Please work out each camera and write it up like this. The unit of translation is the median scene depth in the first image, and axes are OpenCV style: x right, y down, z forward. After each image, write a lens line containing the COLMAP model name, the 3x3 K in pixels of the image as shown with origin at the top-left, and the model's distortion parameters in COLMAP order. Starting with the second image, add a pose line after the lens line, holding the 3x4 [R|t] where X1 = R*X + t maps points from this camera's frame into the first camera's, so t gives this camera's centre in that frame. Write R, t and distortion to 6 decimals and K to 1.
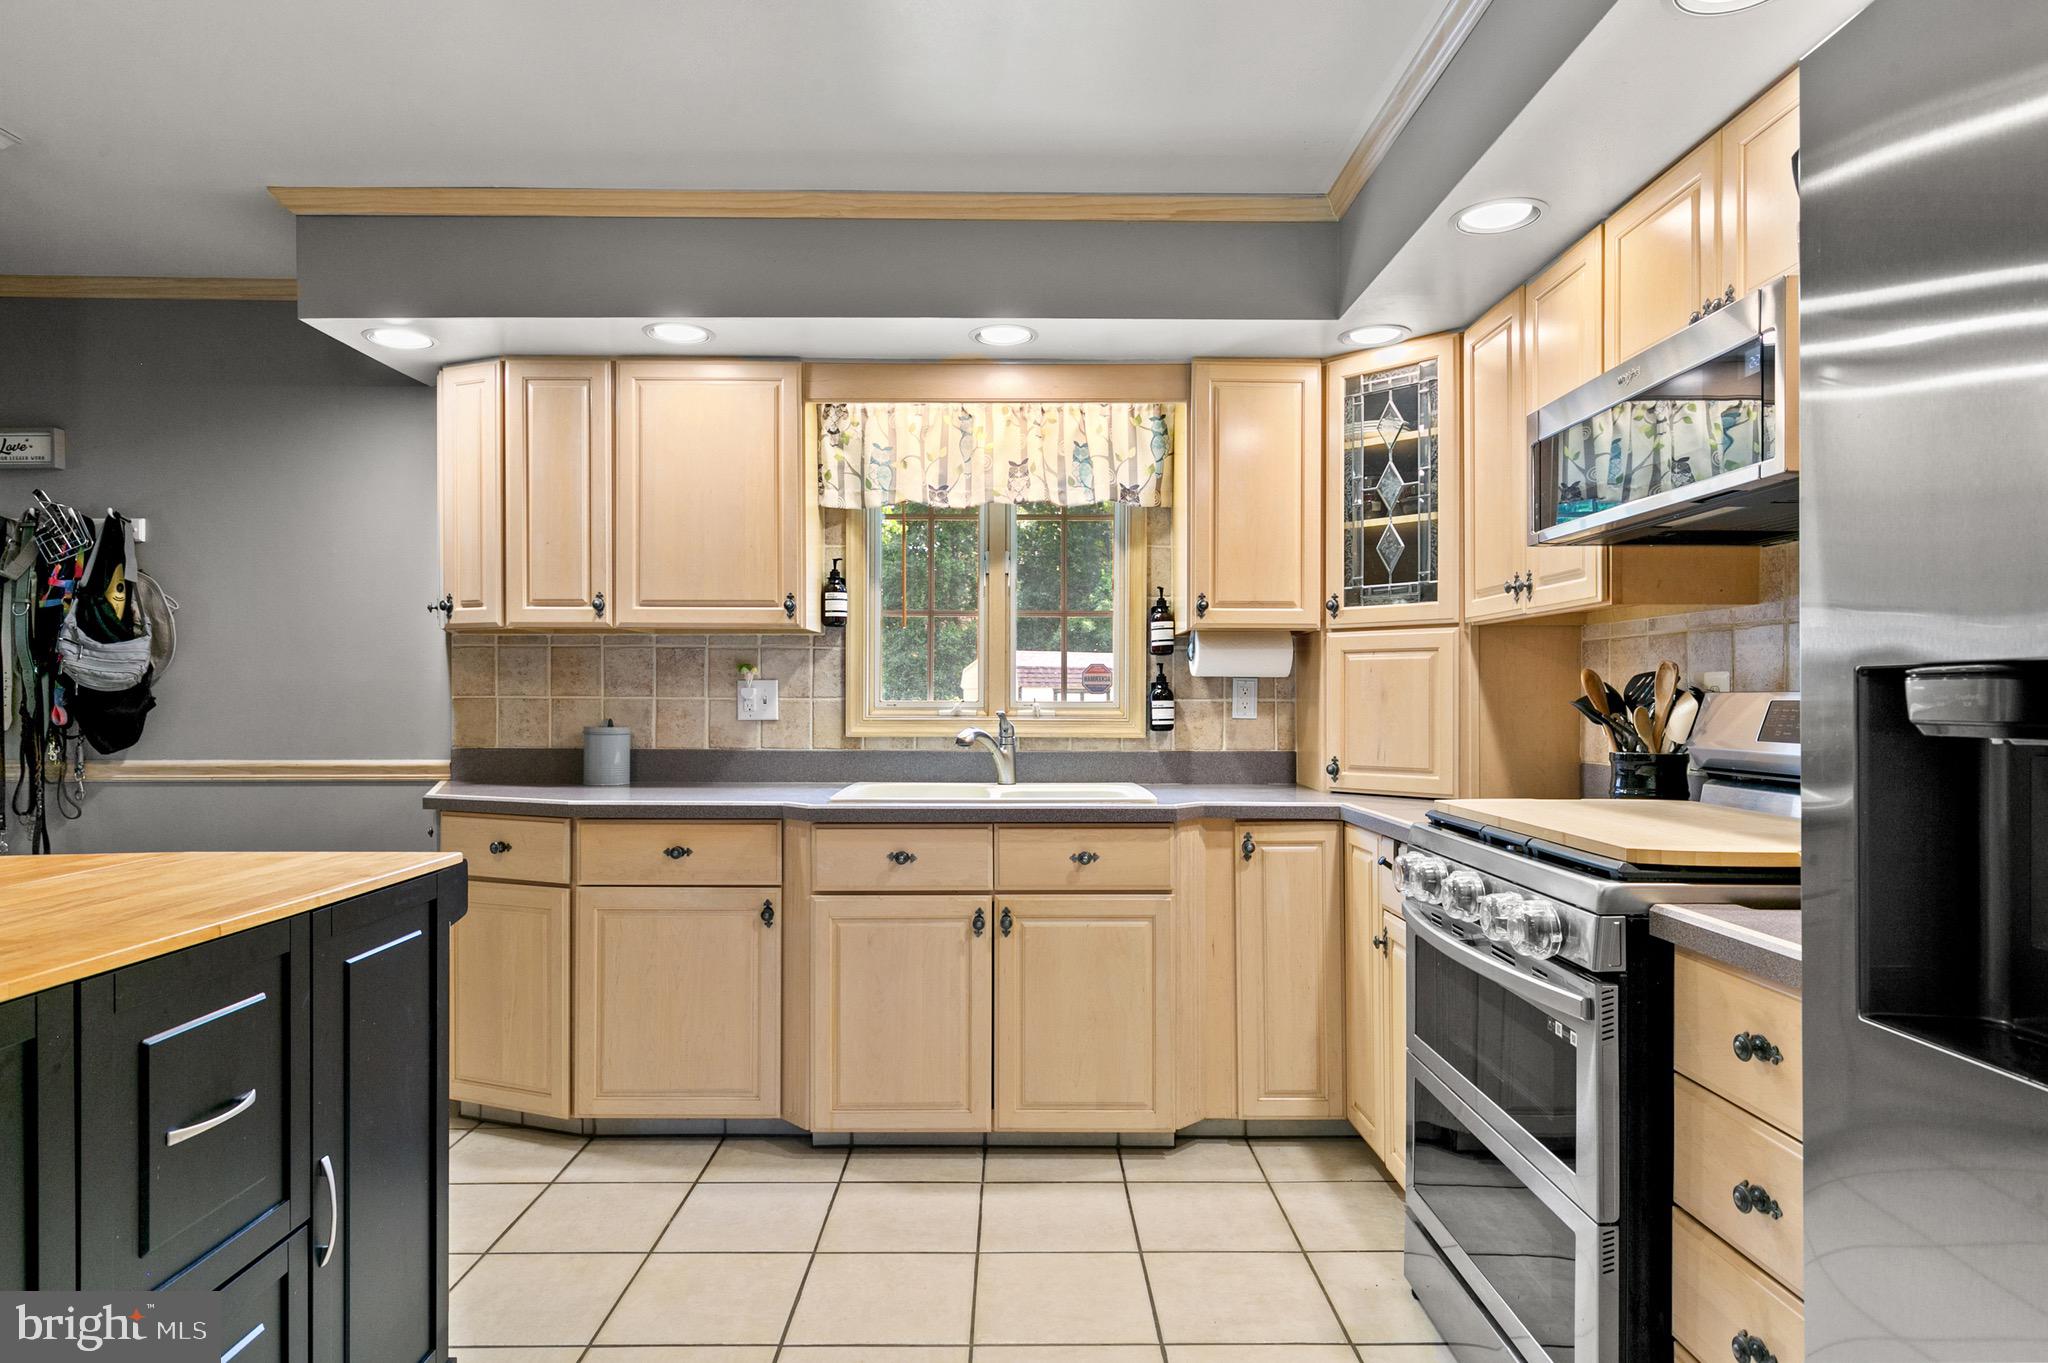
lens RADIAL K [[1152.5, 0, 1022.5], [0, 1152.5, 686.1], [0, 0, 1]] dist [0.003504, -0.000962]
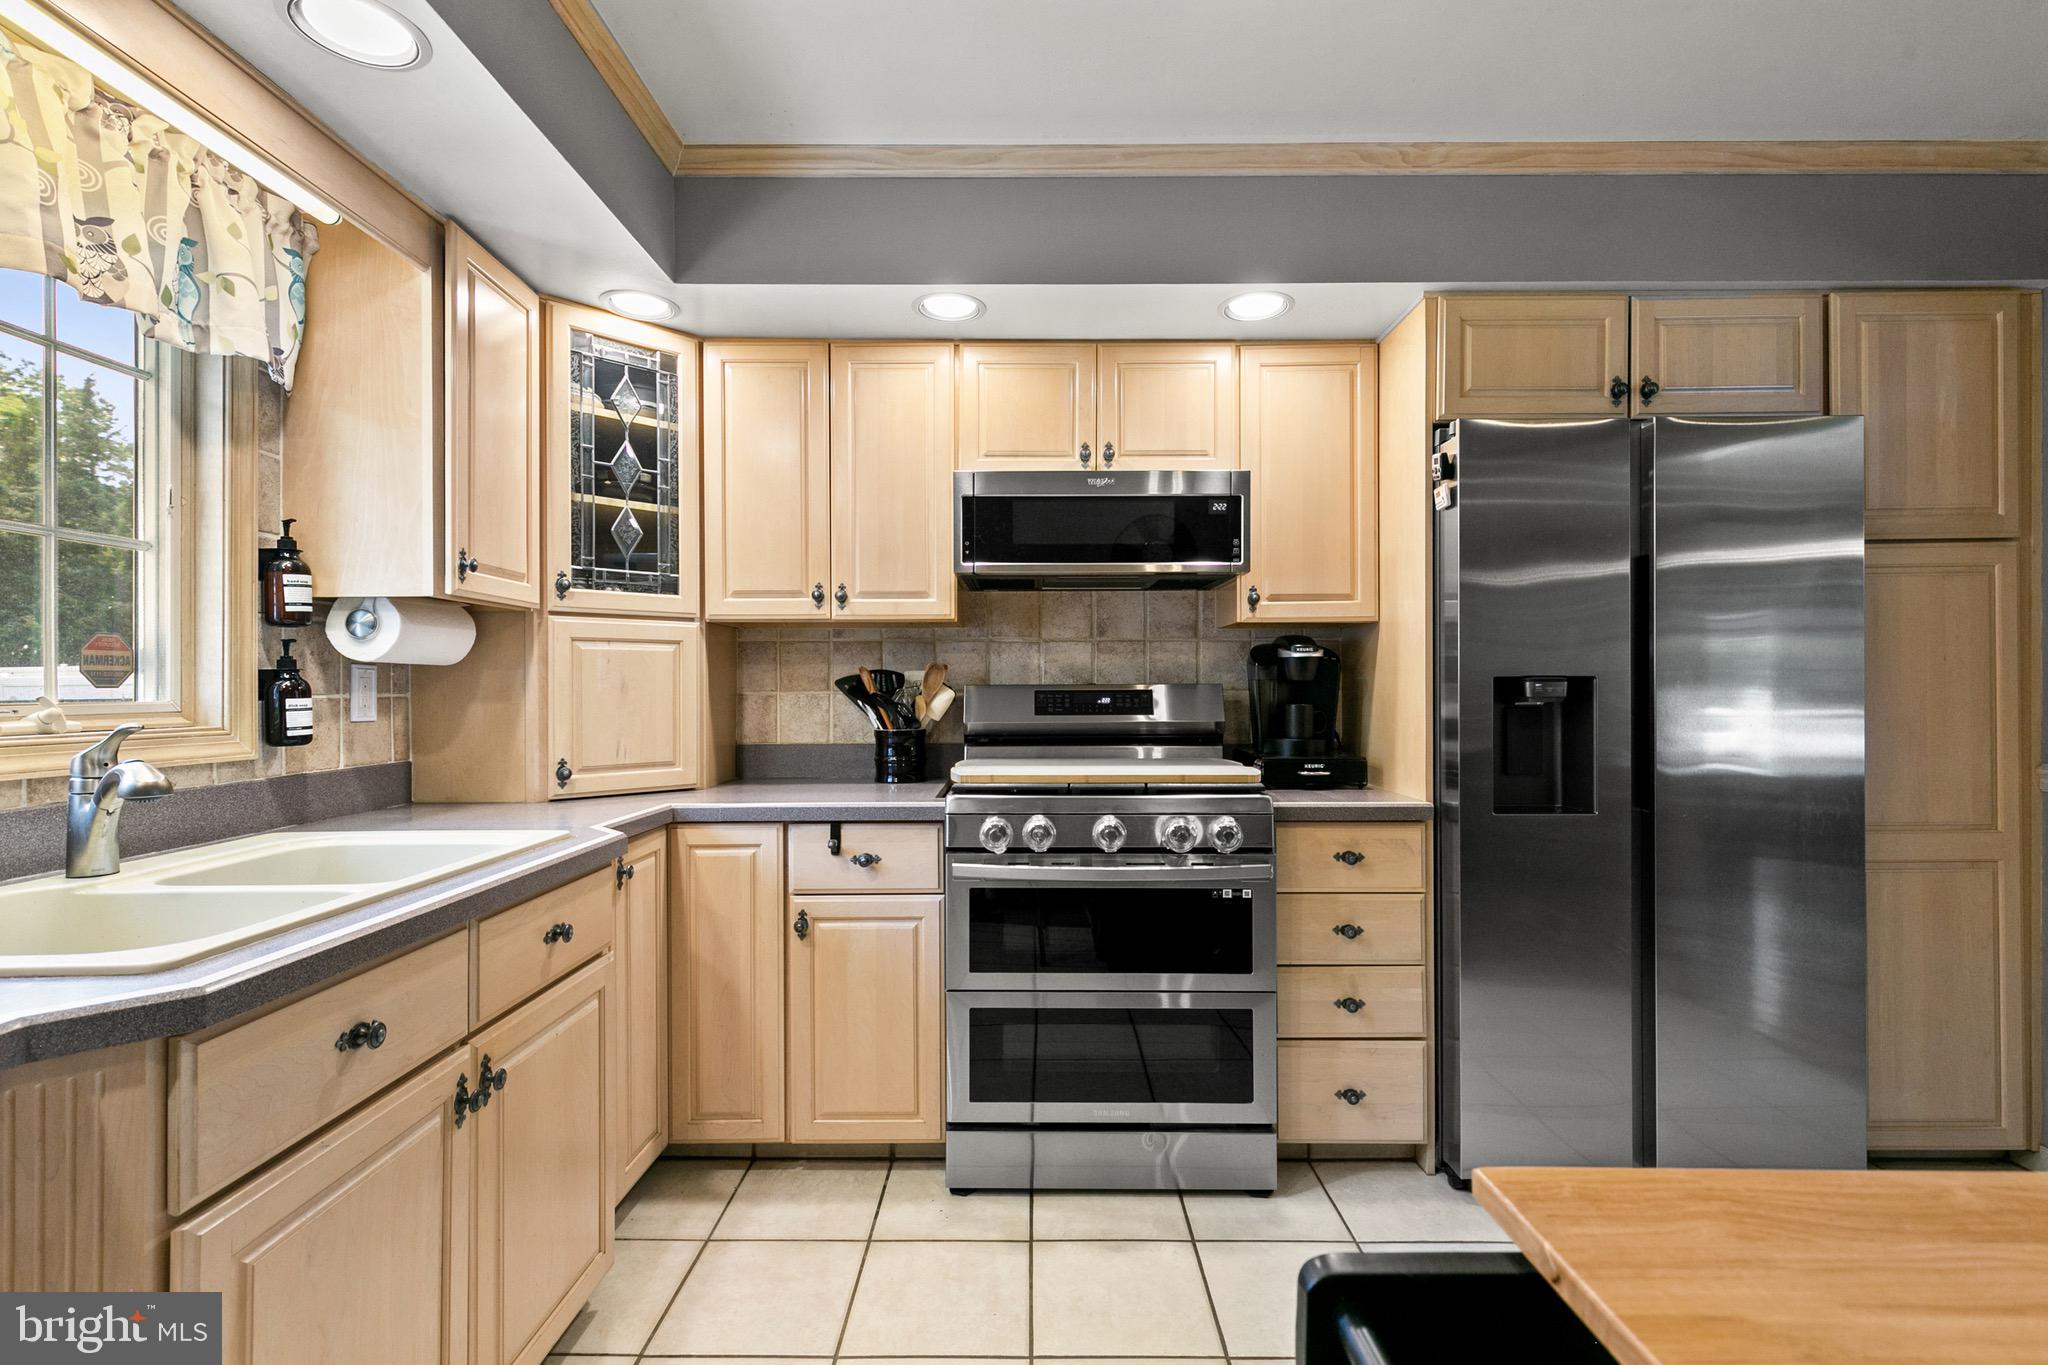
lens RADIAL K [[935.4, 0, 1028.2], [0, 935.4, 679.1], [0, 0, 1]] dist [0.003211, 0.000541]
pose [[0.008670, 0.006158, 0.999943, -0.428426], [-0.006194, 0.999962, -0.006105, 0.003034], [-0.999943, -0.006141, 0.008707, 0.637617]]
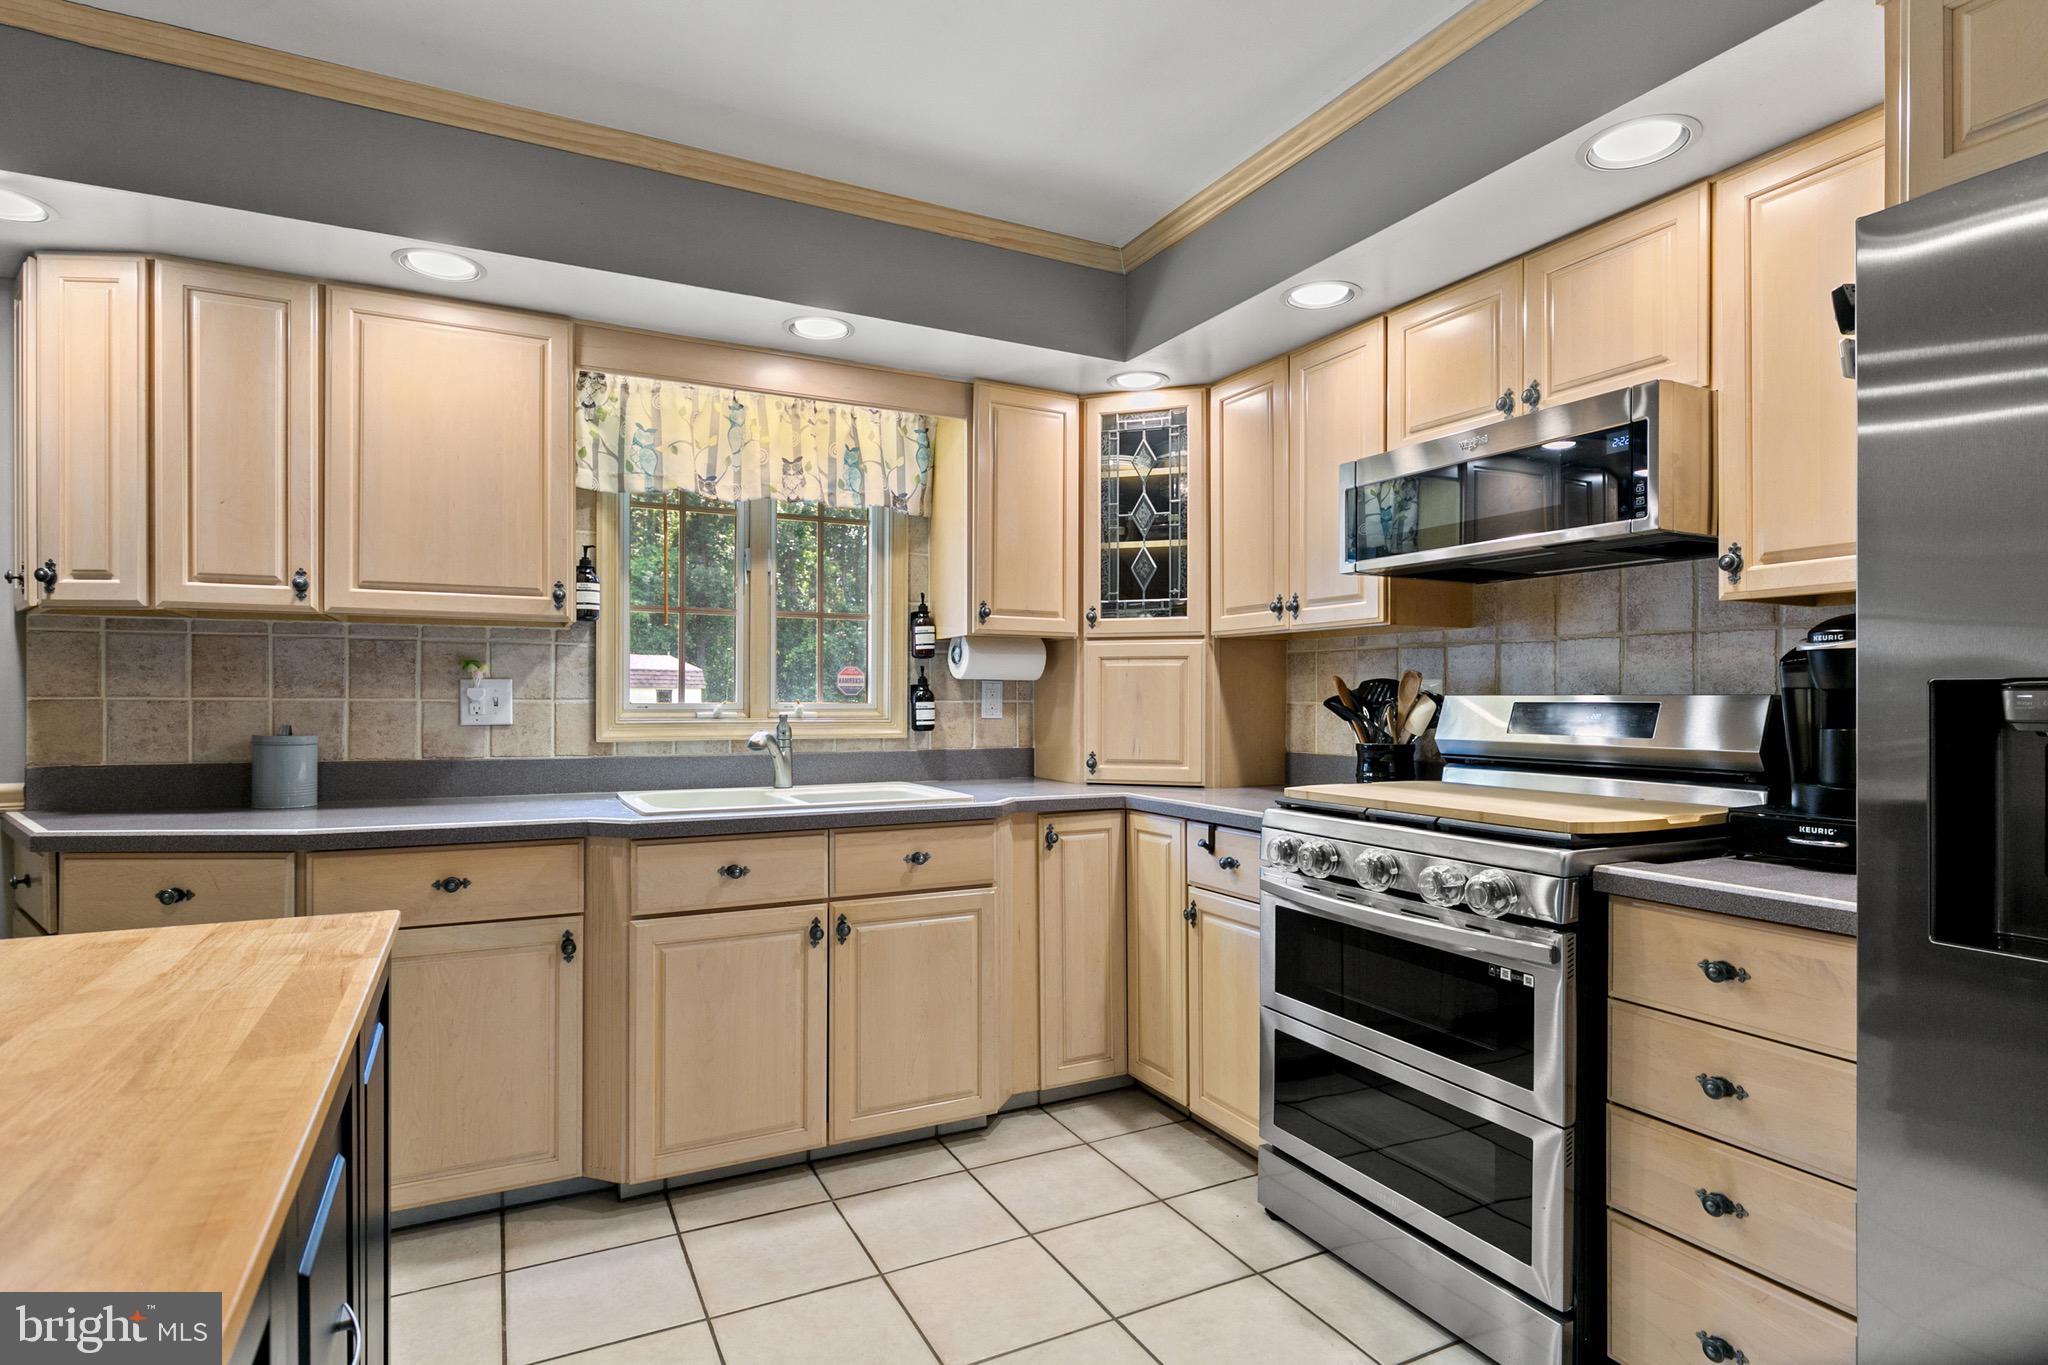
lens RADIAL K [[1044.0, 0, 1021.6], [0, 1044.0, 688.4], [0, 0, 1]] dist [-0.005548, 0.000213]
pose [[0.893420, 0.004202, 0.449202, -0.243852], [-0.005108, 0.999987, 0.000806, -0.000899], [-0.449192, -0.003015, 0.893430, 0.124689]]
